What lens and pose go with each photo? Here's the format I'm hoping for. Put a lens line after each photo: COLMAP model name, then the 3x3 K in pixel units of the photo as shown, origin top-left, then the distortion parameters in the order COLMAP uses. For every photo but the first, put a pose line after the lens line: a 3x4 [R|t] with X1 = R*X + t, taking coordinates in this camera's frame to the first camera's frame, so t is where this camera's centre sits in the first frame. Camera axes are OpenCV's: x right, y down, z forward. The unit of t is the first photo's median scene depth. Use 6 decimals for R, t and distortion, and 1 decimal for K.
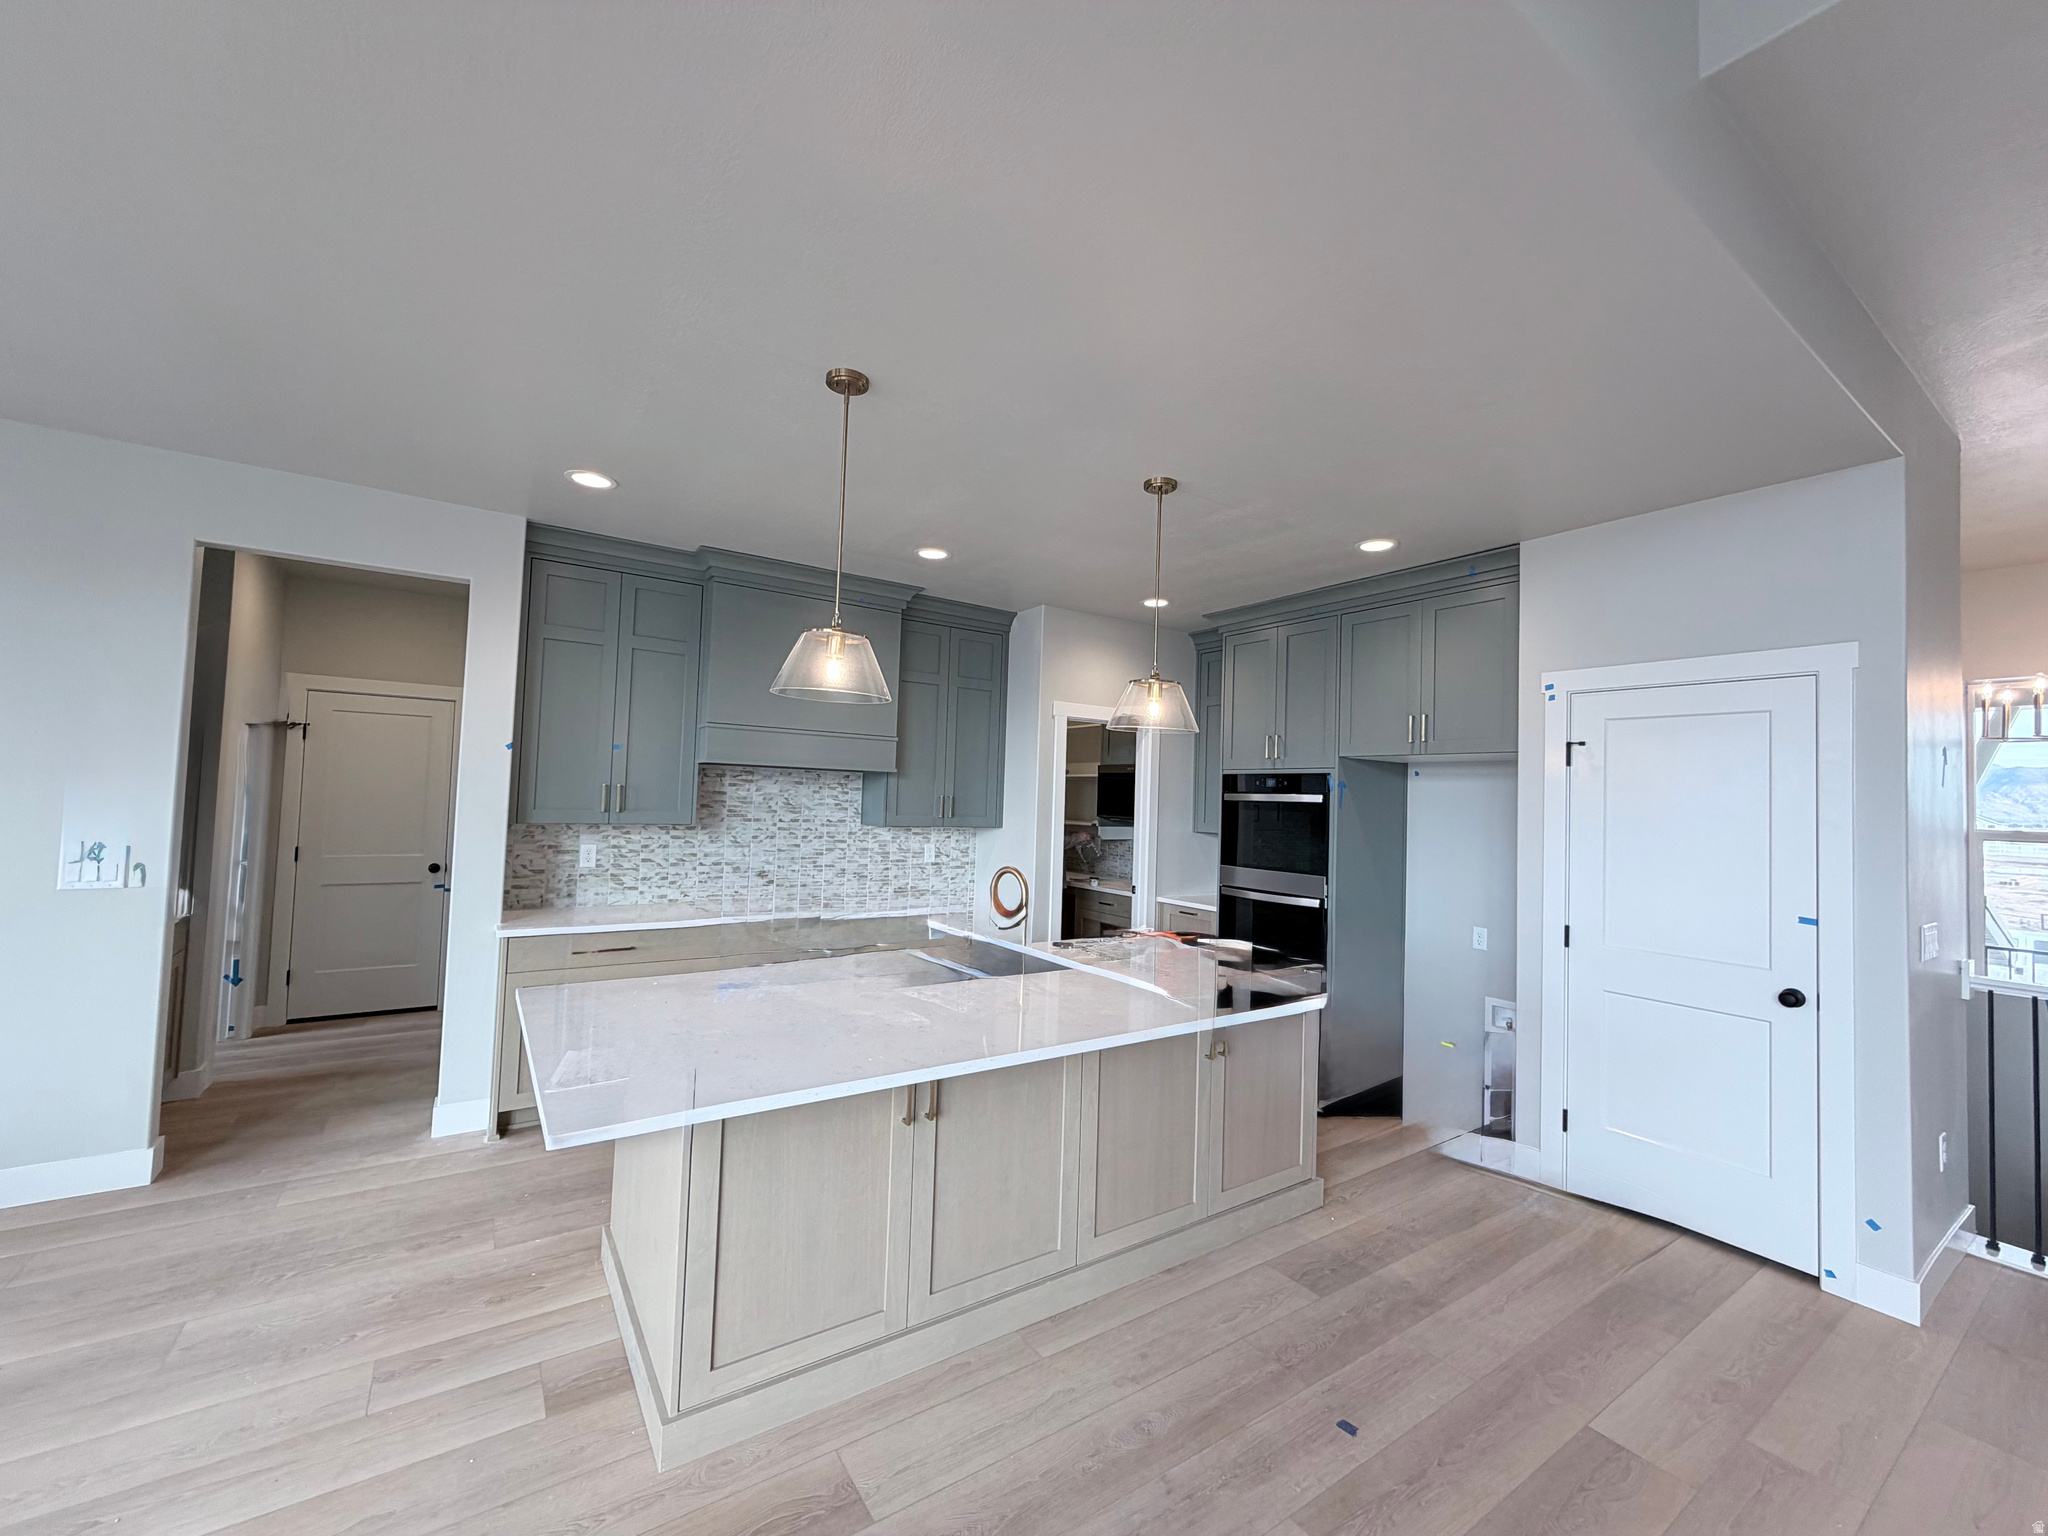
lens RADIAL K [[812.0, 0, 1019.2], [0, 812.0, 768.4], [0, 0, 1]] dist [-0.000052, 0.000077]
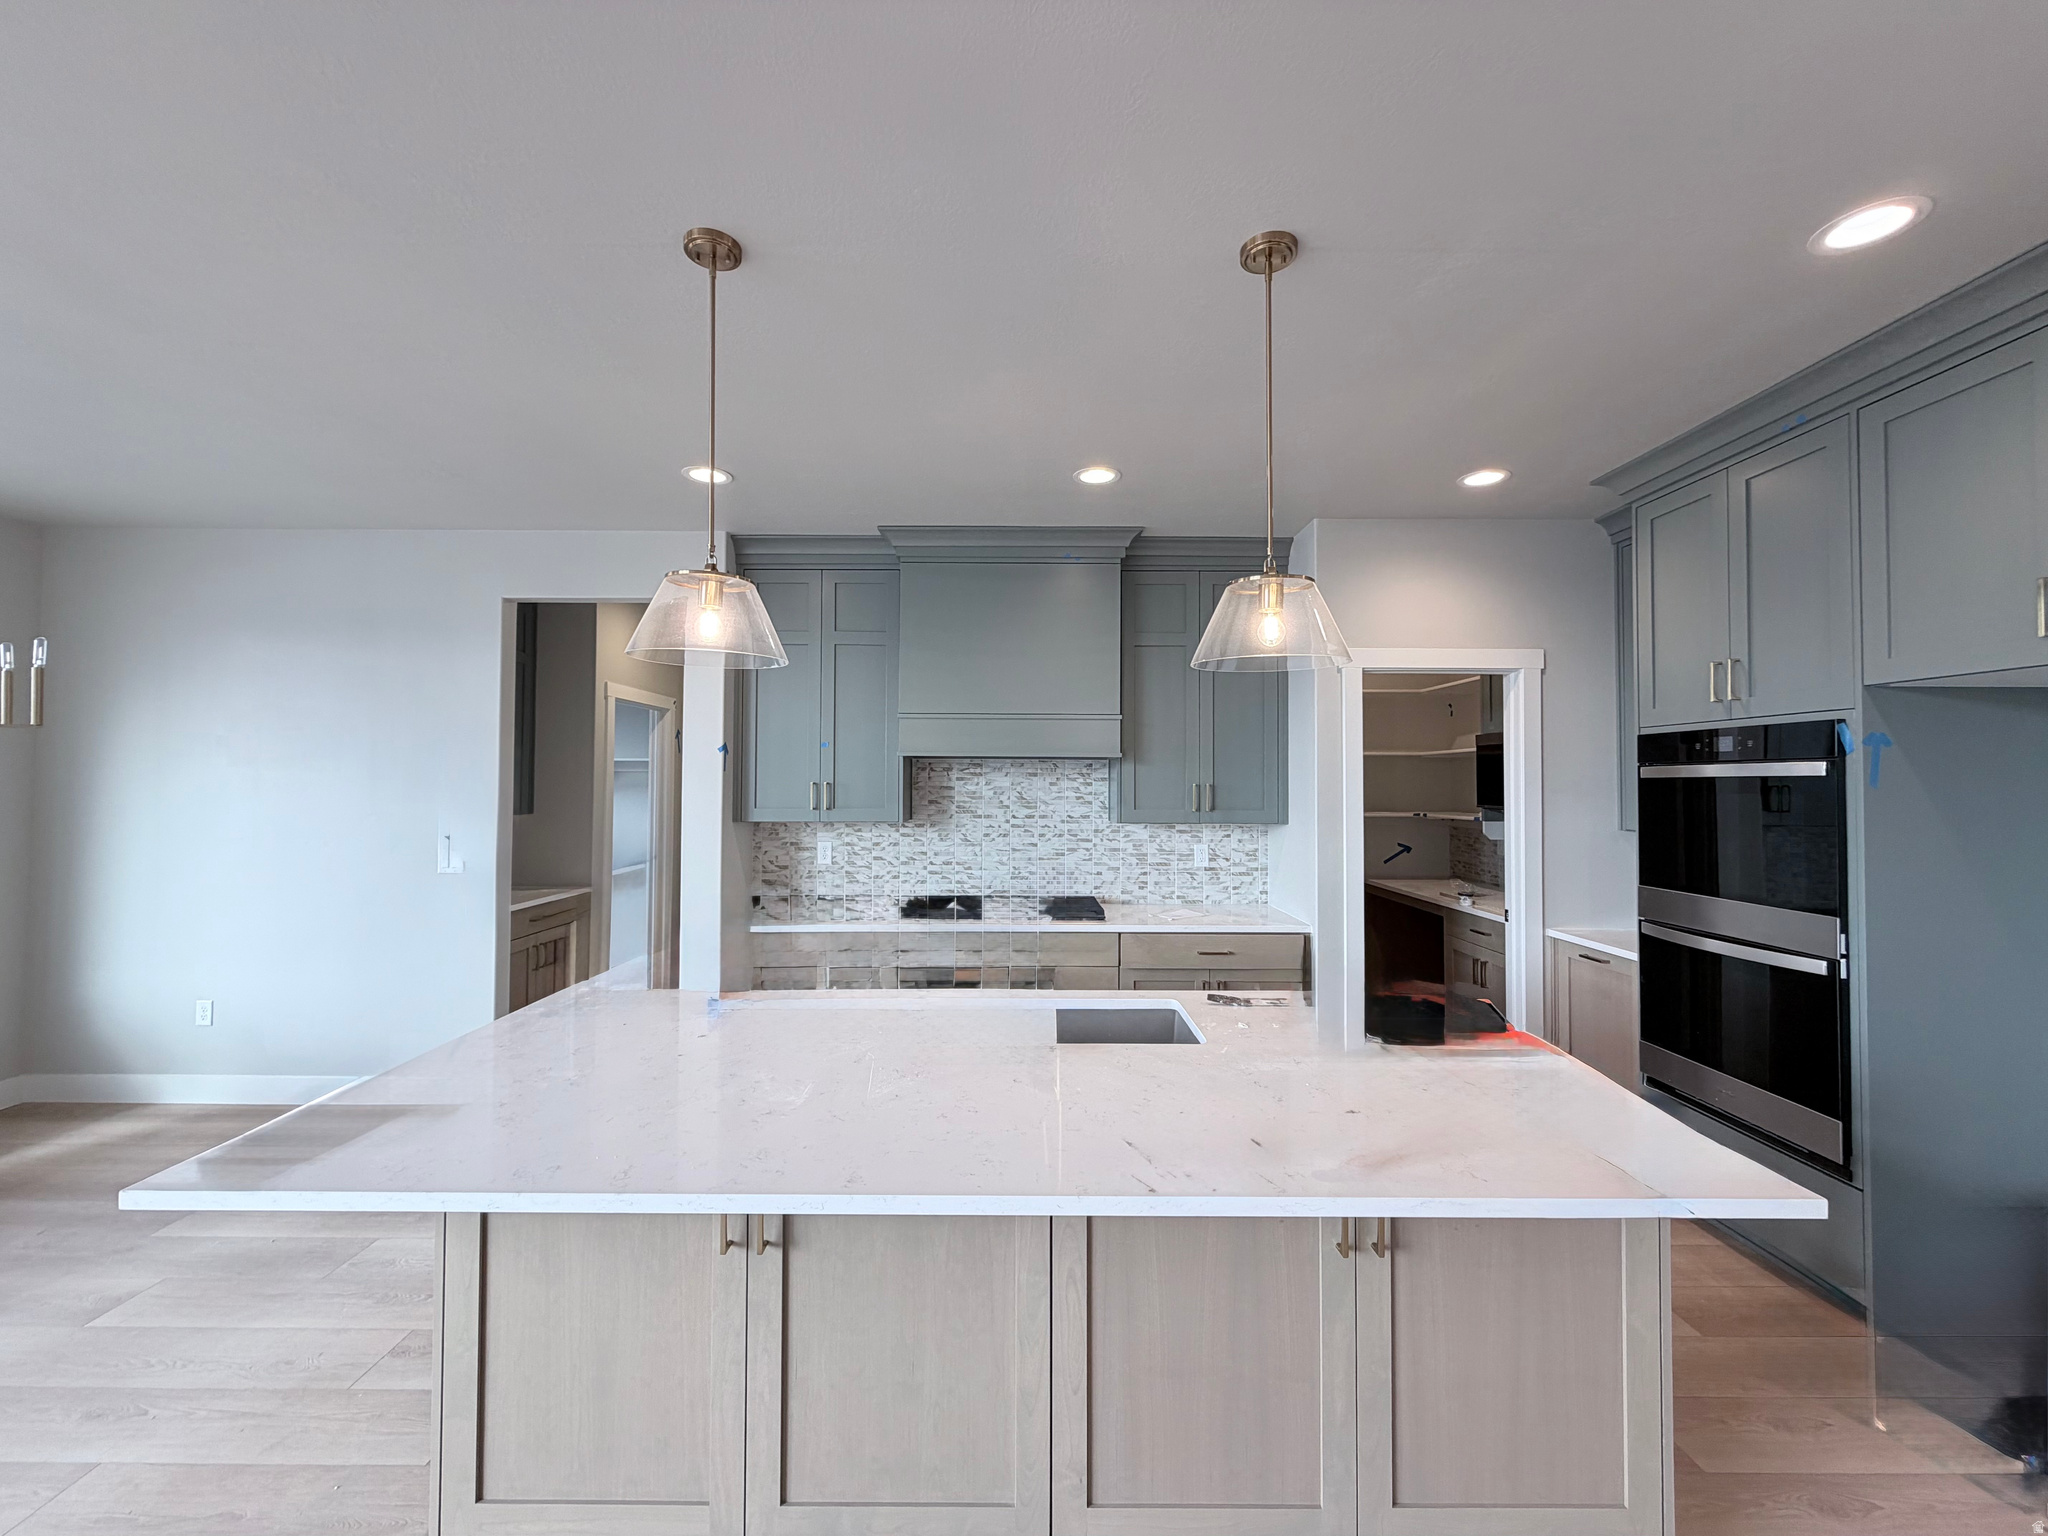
lens RADIAL K [[812.0, 0, 1024.1], [0, 812.0, 764.9], [0, 0, 1]] dist [-0.000052, 0.000077]
pose [[0.828177, -0.042380, -0.558862, 0.224881], [0.044525, 0.998960, -0.009774, 0.016109], [0.558695, -0.016789, 0.829203, 0.261558]]
